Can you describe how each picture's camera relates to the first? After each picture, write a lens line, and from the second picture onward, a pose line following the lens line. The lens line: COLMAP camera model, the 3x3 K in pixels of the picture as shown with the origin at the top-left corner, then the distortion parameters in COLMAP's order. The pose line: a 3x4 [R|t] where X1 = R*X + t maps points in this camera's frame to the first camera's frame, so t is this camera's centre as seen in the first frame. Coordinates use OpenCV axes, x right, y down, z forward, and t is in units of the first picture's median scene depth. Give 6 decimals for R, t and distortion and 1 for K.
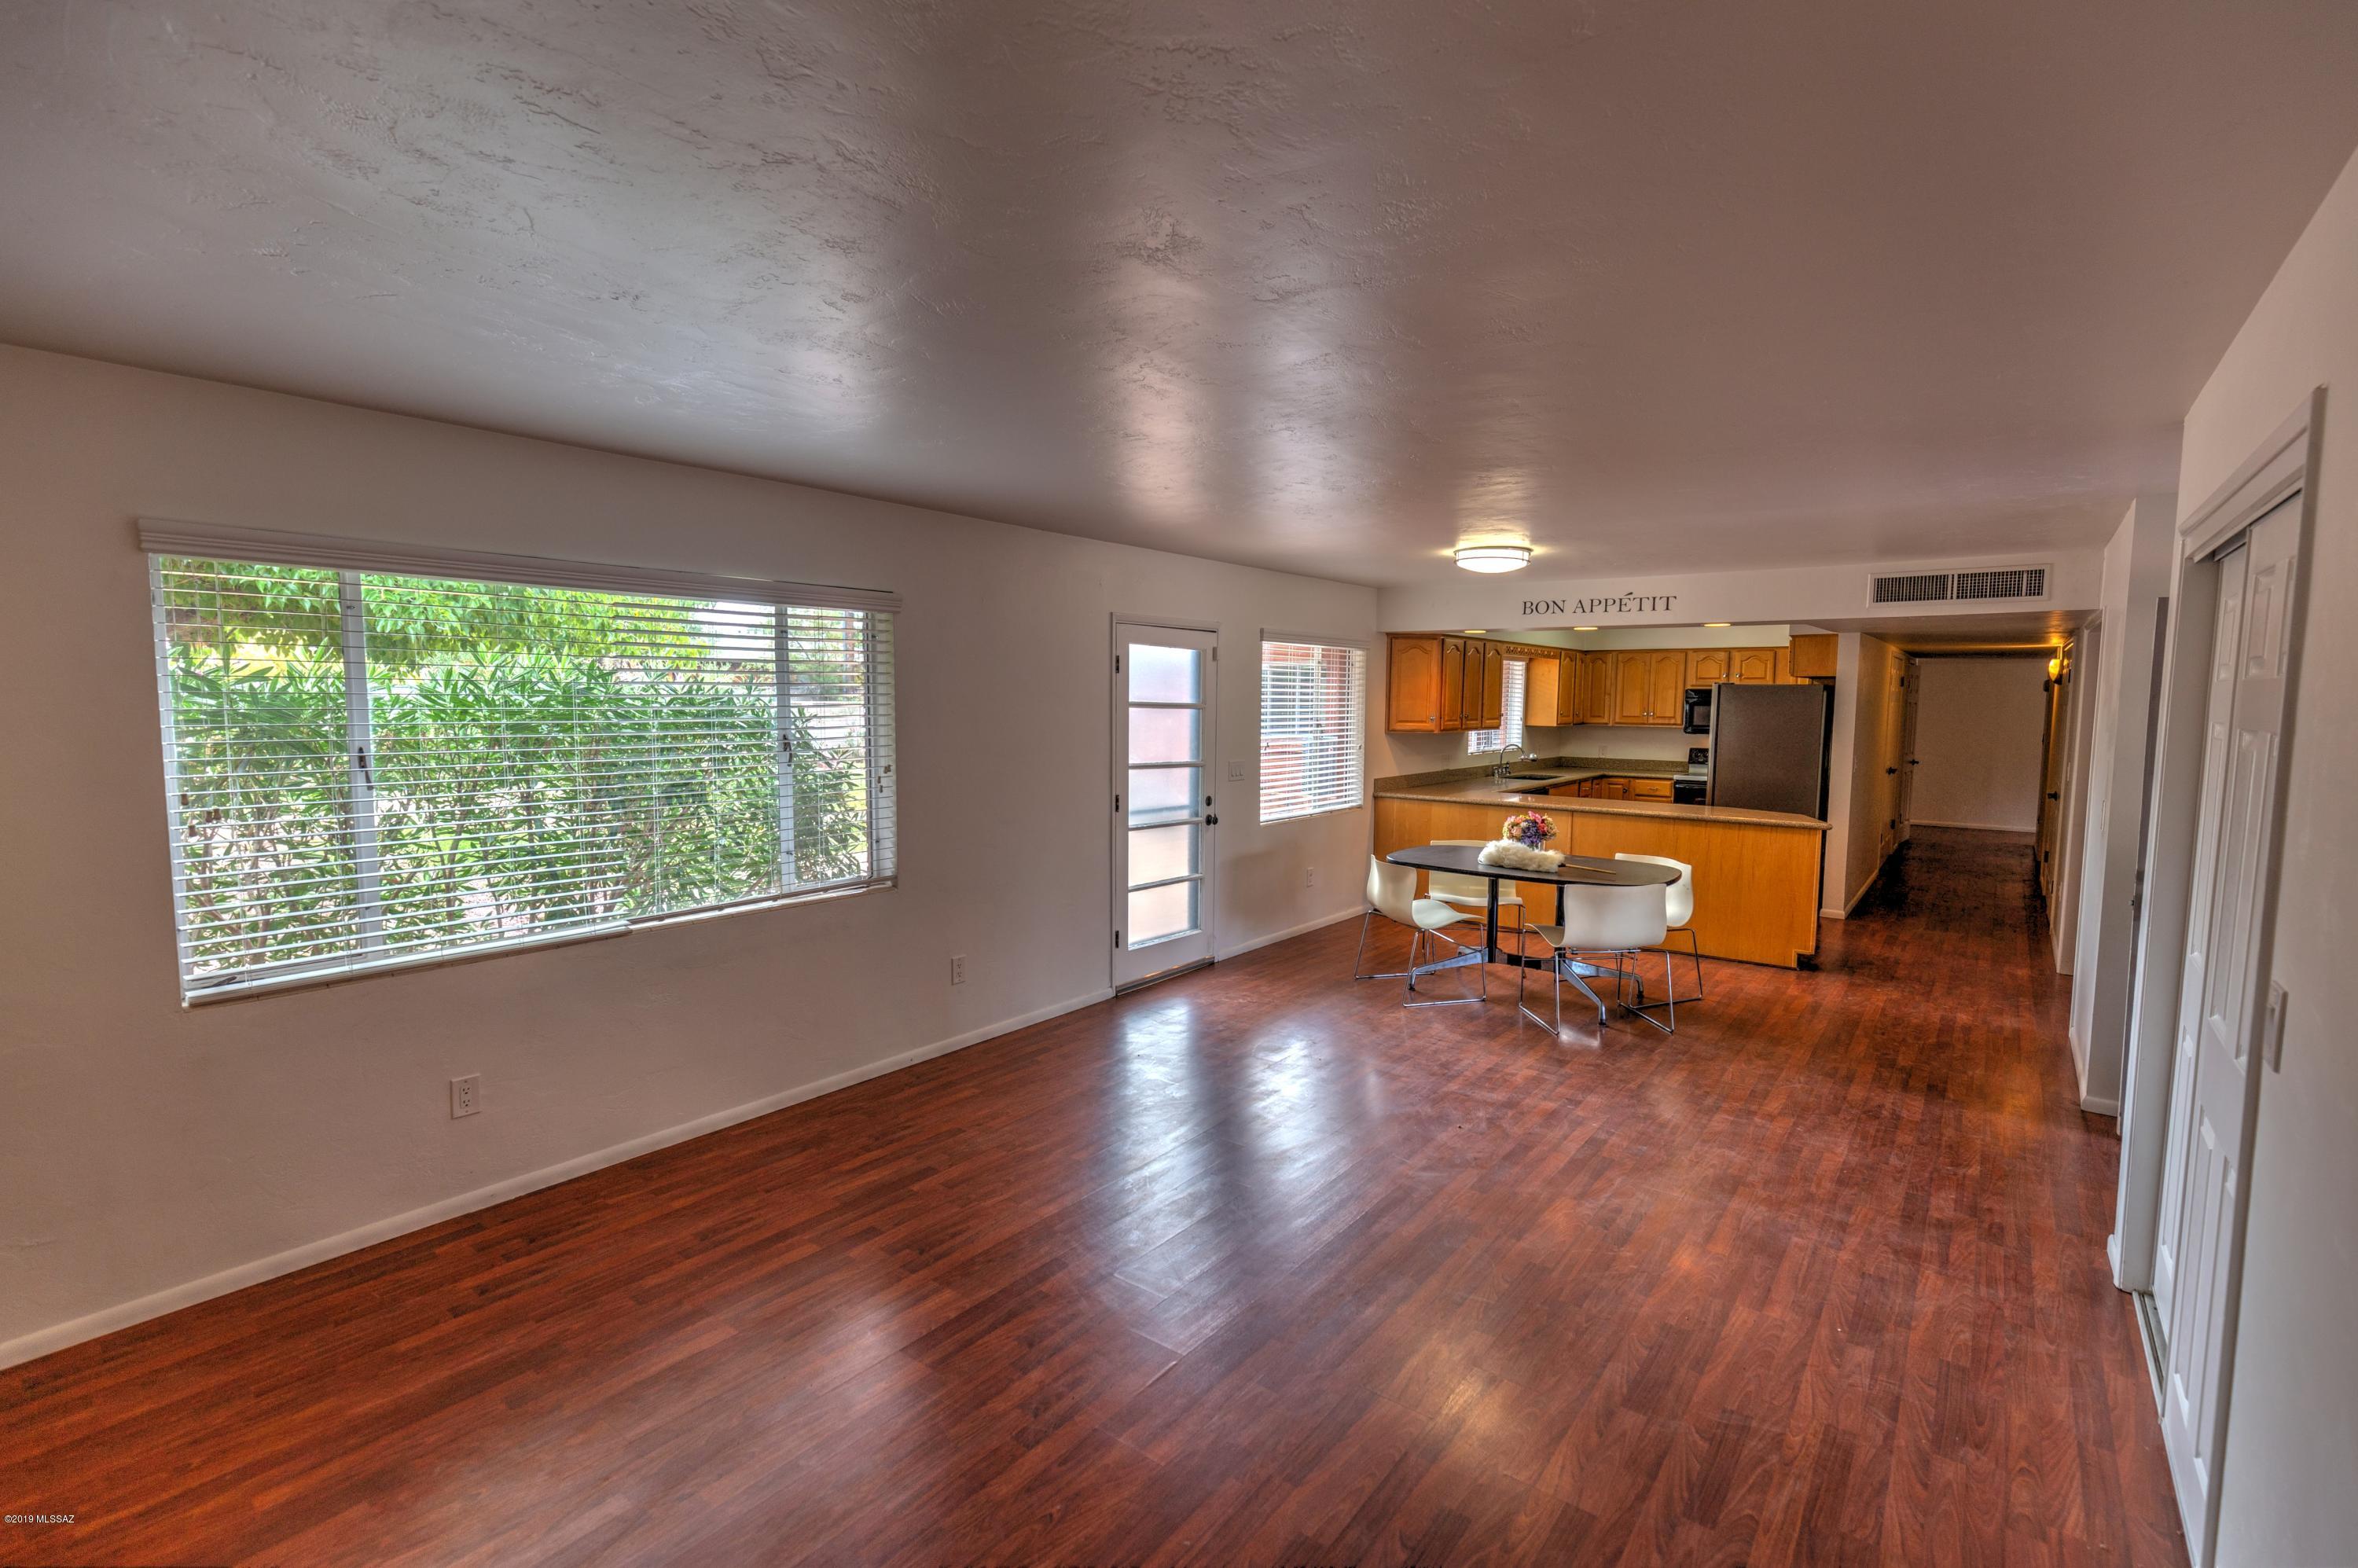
lens RADIAL K [[1064.4, 0, 1165.8], [0, 1064.4, 781.5], [0, 0, 1]] dist [0.002712, -0.014469]
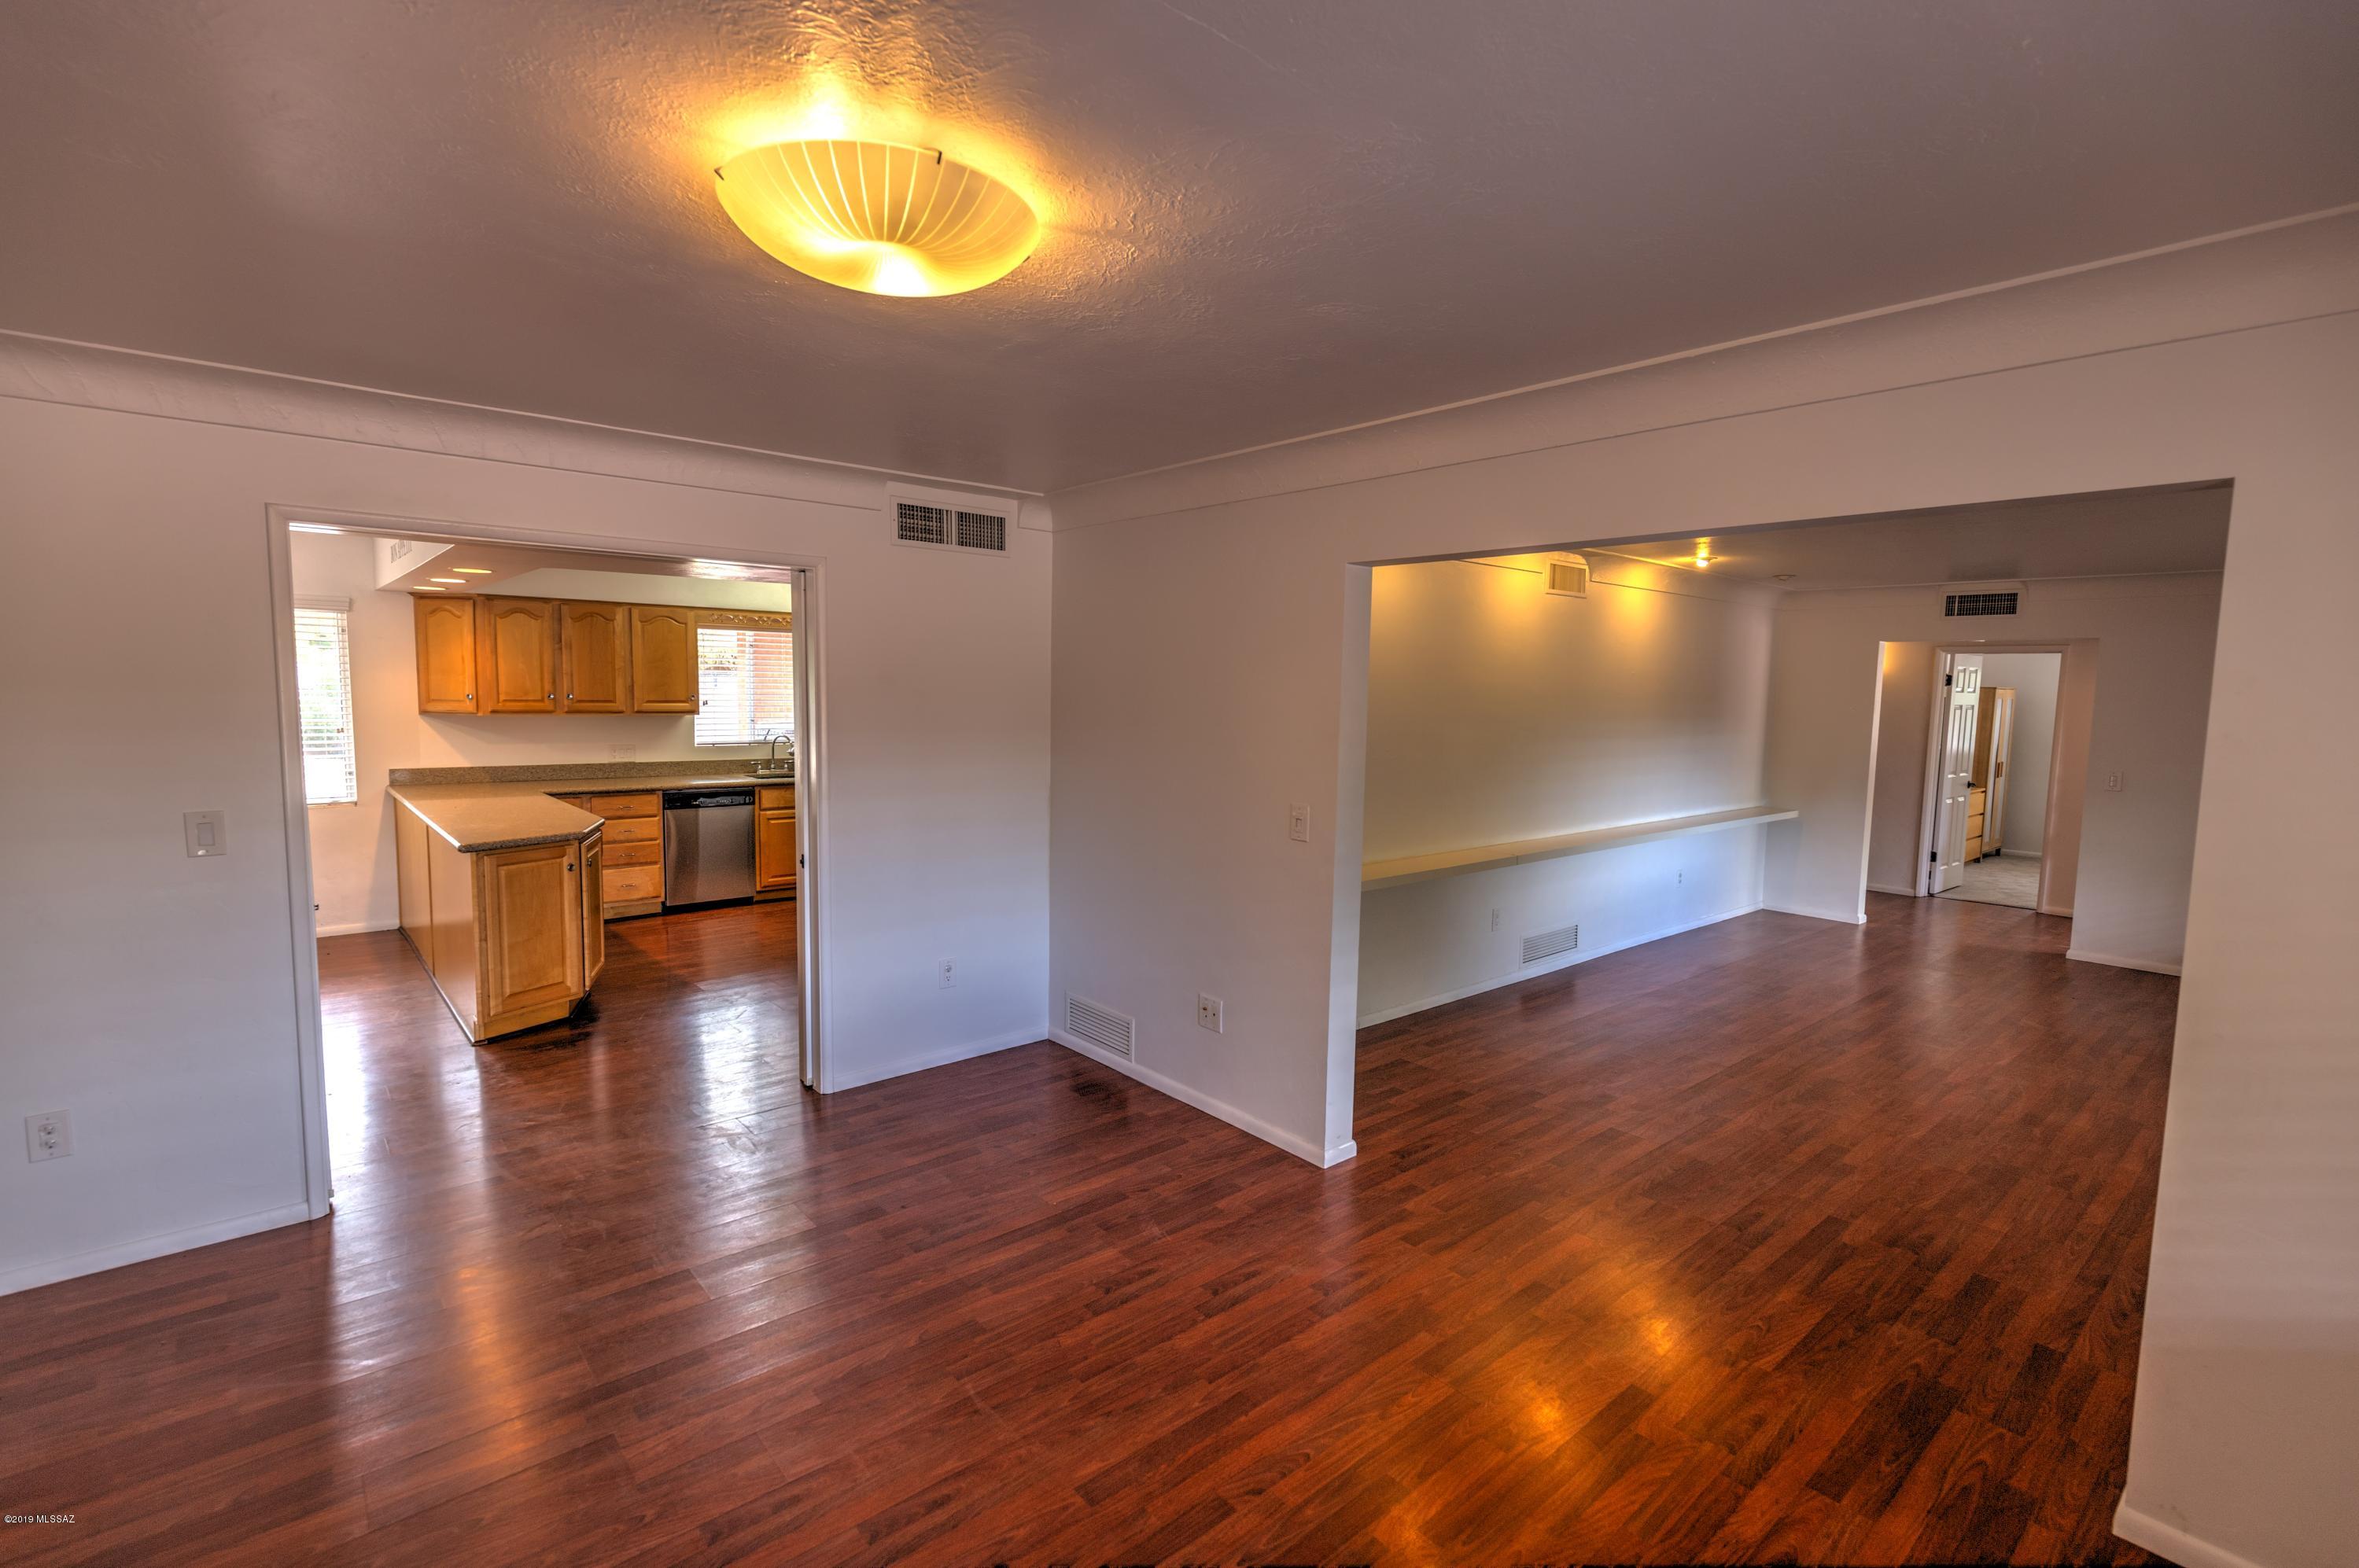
lens RADIAL K [[1065.7, 0, 1192.3], [0, 1065.7, 787.4], [0, 0, 1]] dist [0.007015, -0.001130]
pose [[0.983511, 0.028557, -0.178581, 0.972155], [-0.026920, 0.999570, 0.011588, -0.014990], [0.178835, -0.006590, 0.983857, 0.298889]]
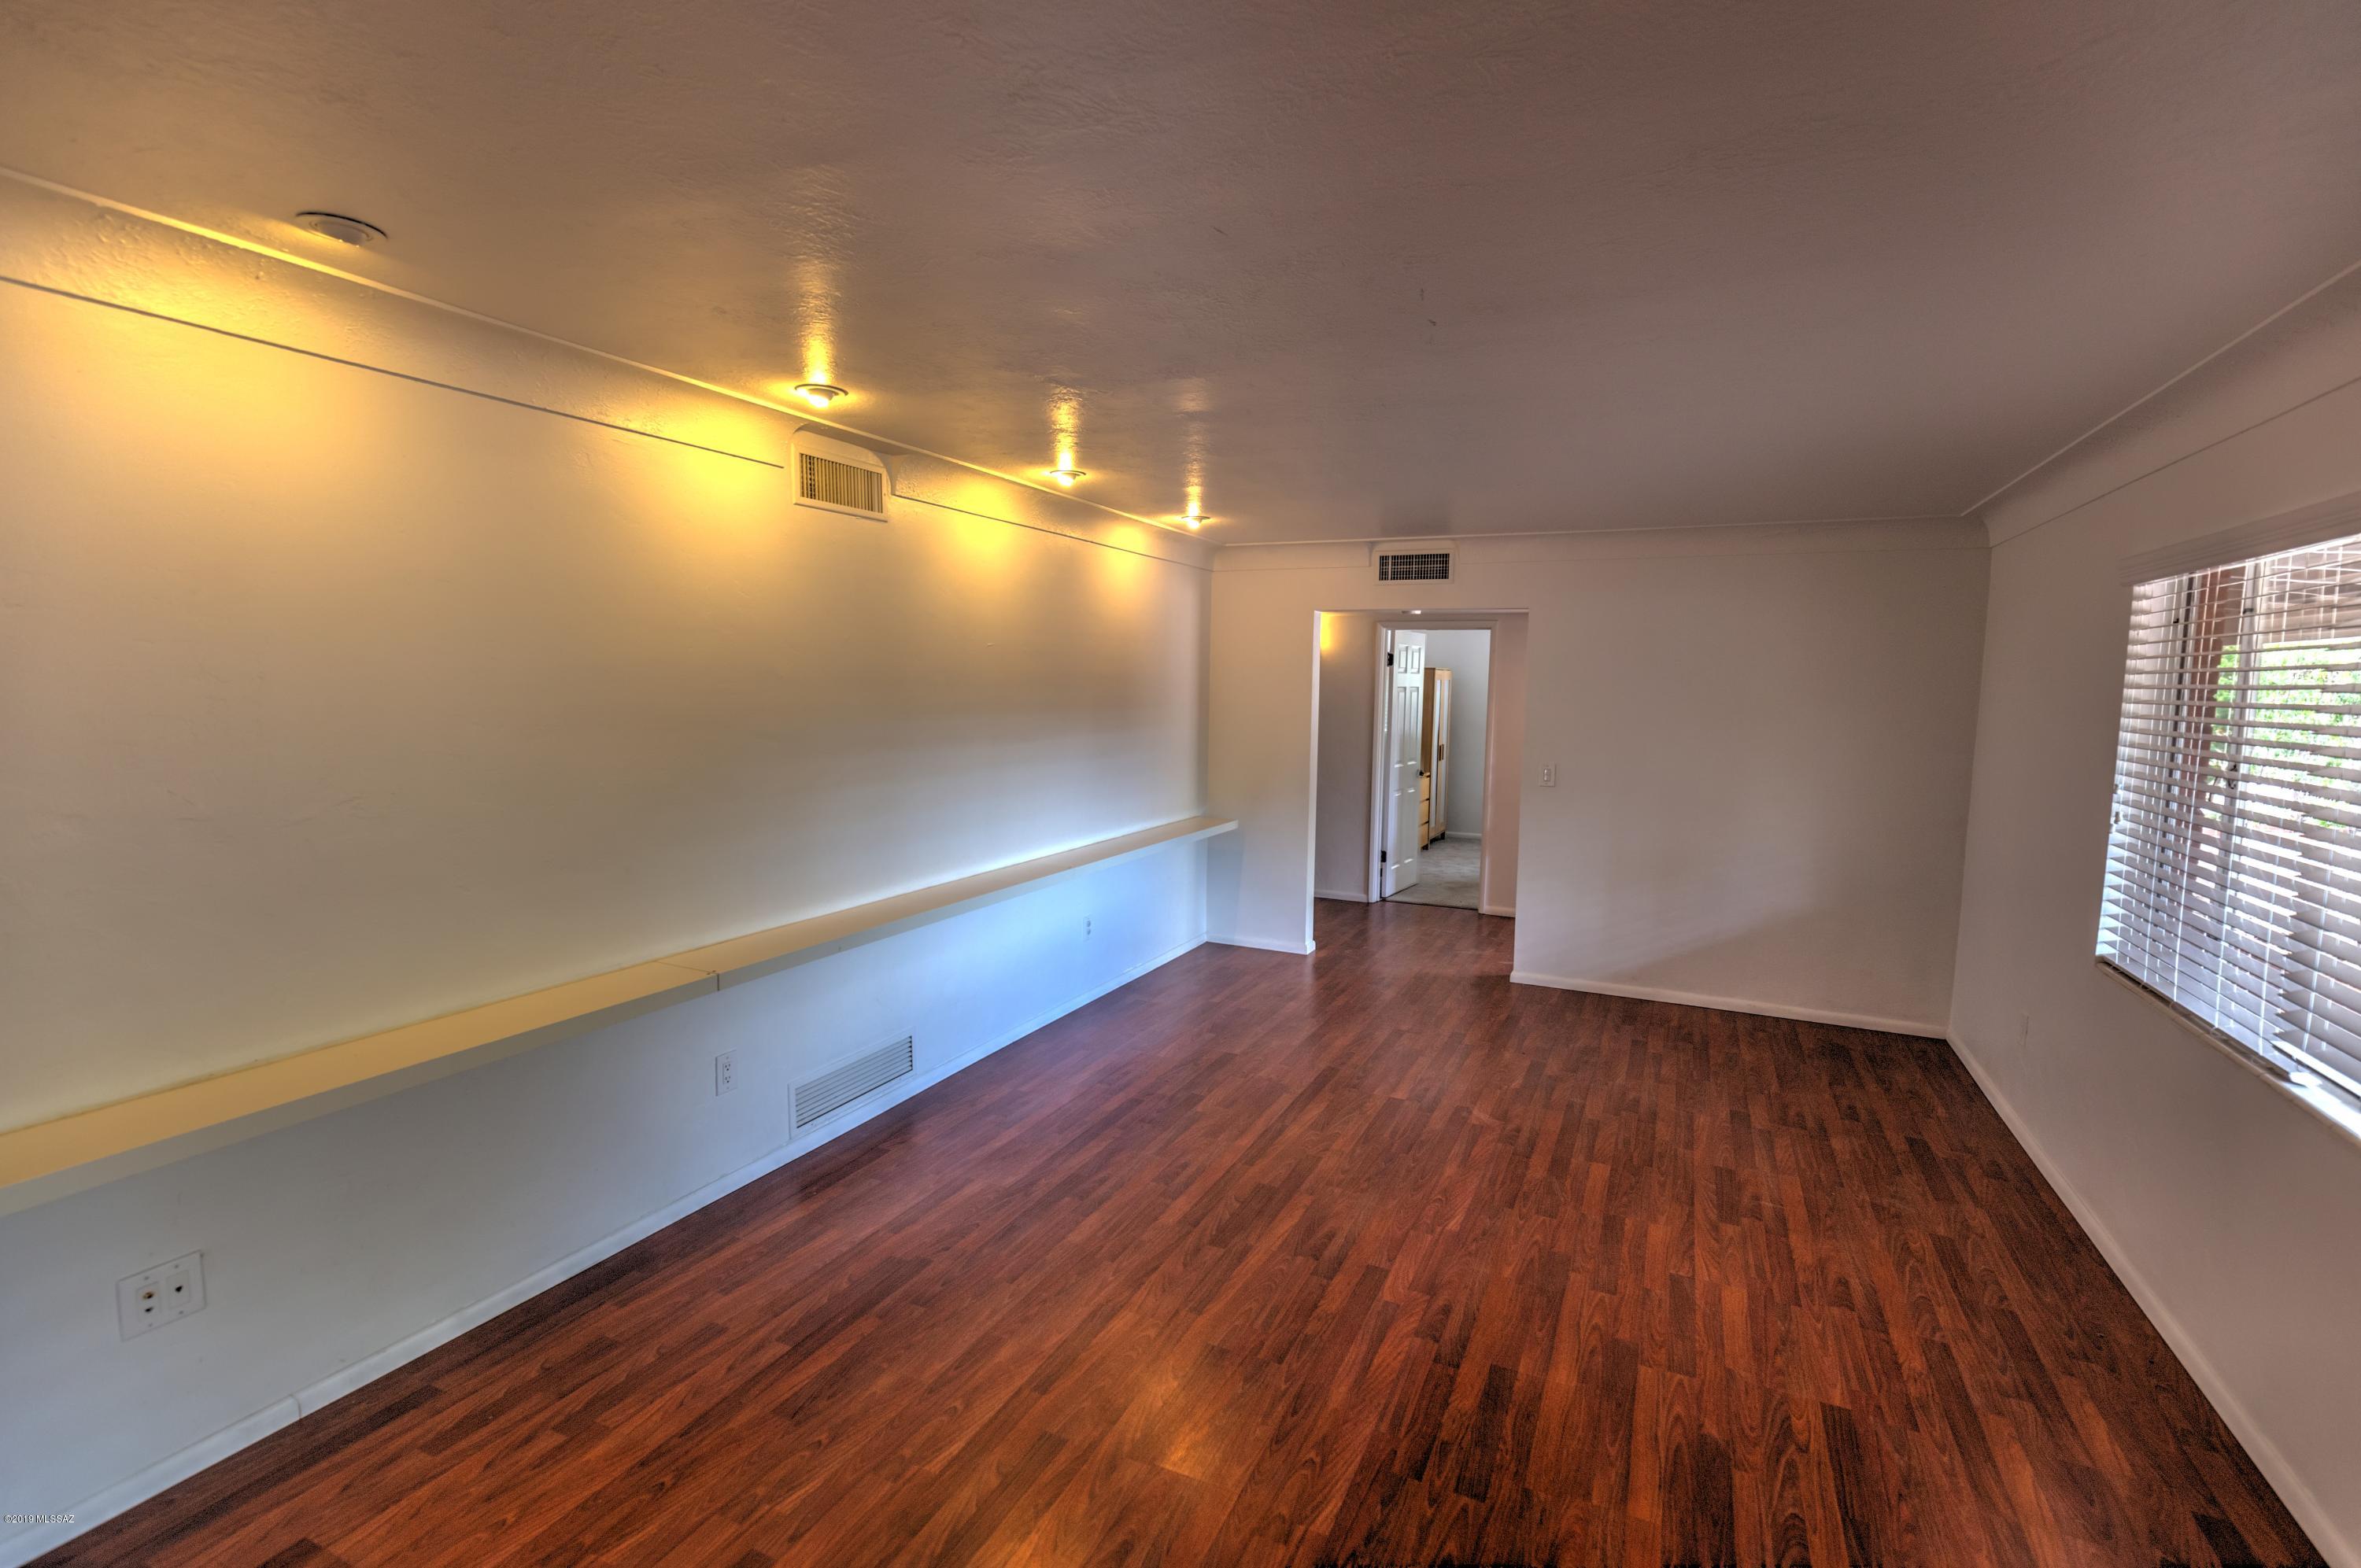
lens RADIAL K [[1066.6, 0, 1193.3], [0, 1066.6, 787.4], [0, 0, 1]] dist [0.007015, -0.001130]
pose [[0.972224, -0.016926, 0.233441, 1.139792], [0.011896, 0.999666, 0.022941, -0.041783], [-0.233752, -0.019527, 0.972100, 0.625222]]
